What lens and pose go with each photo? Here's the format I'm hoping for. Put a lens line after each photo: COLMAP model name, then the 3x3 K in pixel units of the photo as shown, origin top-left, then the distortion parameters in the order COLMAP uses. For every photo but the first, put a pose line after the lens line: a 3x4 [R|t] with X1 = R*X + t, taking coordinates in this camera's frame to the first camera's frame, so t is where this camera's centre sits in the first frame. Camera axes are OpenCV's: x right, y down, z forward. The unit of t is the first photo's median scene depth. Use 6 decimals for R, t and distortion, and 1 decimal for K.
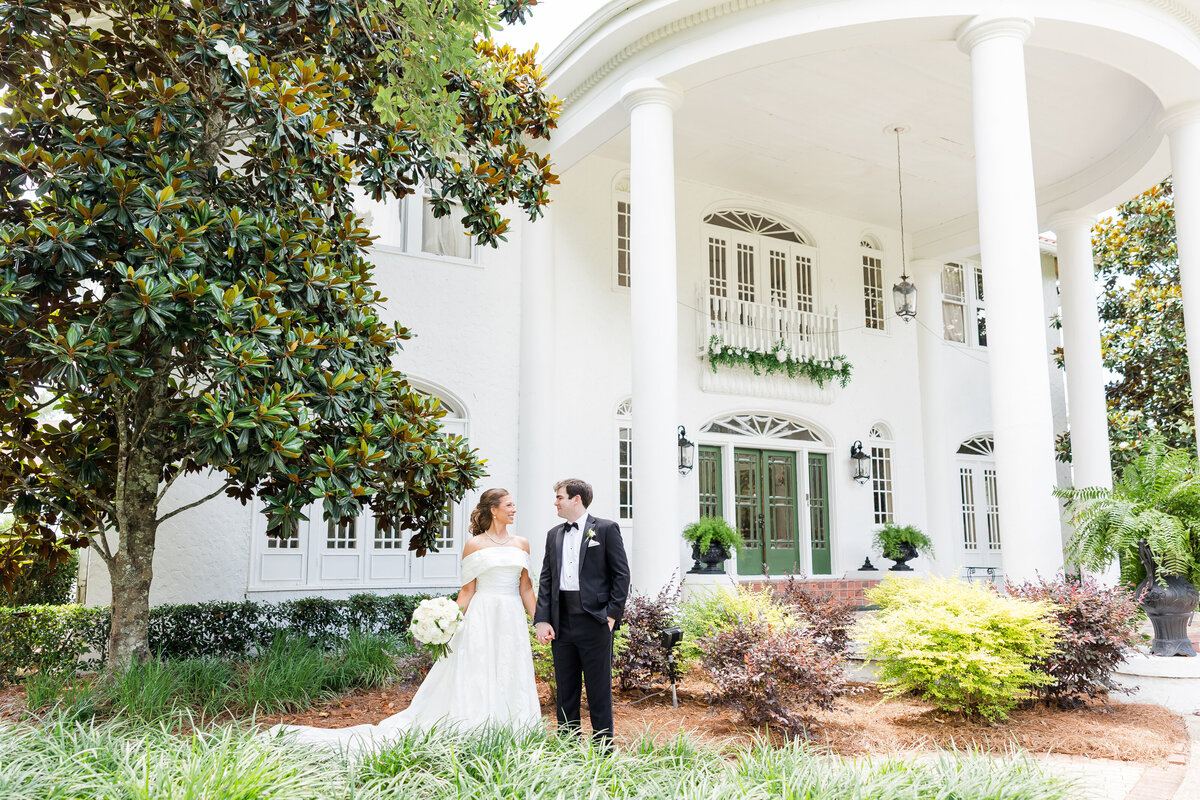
lens RADIAL K [[953.6, 0, 611.9], [0, 953.6, 417.3], [0, 0, 1]] dist [0.029892, -0.022662]
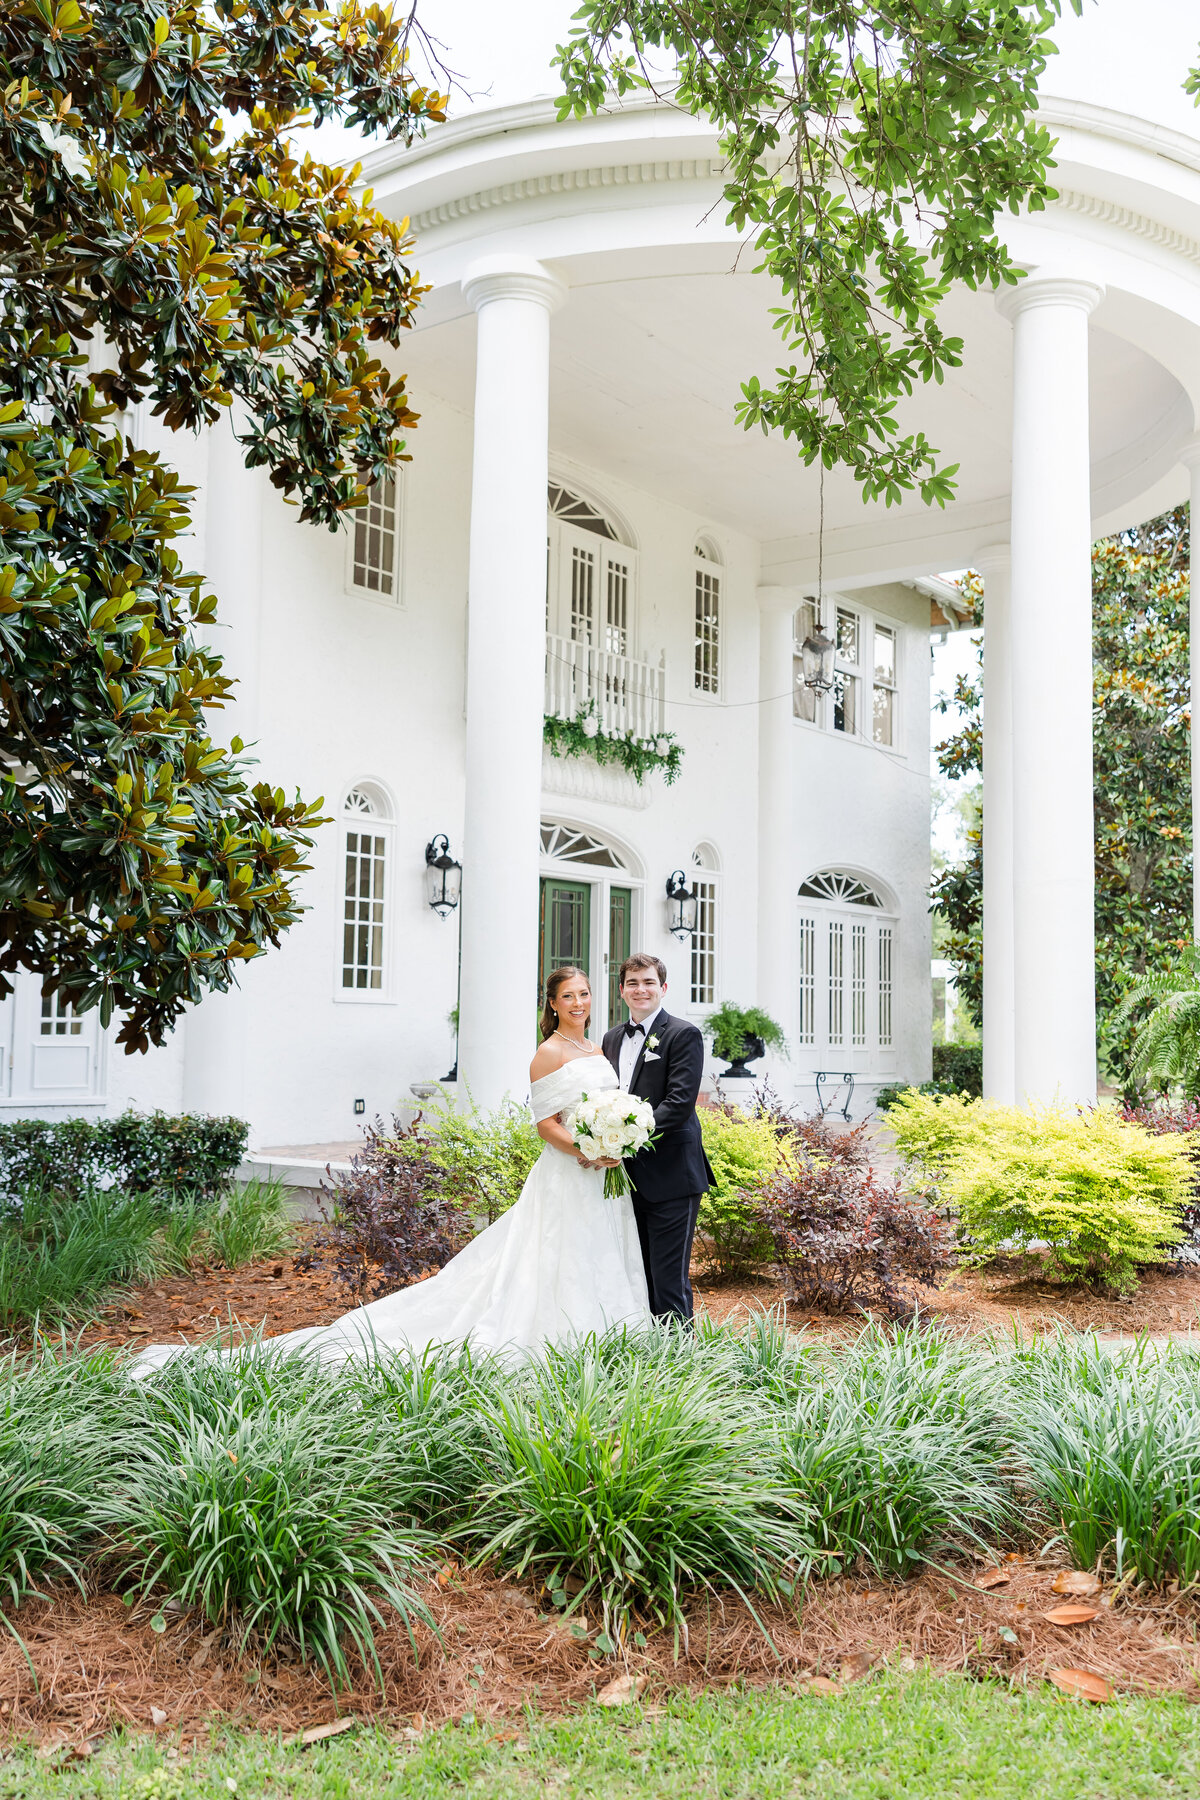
lens RADIAL K [[1719.5, 0, 594.5], [0, 1719.5, 920.7], [0, 0, 1]] dist [0.012872, 0.000000]
pose [[0.930951, 0.040899, 0.362846, -0.303724], [-0.069109, 0.995483, 0.065104, -0.018656], [-0.358544, -0.085684, 0.929572, -0.044554]]
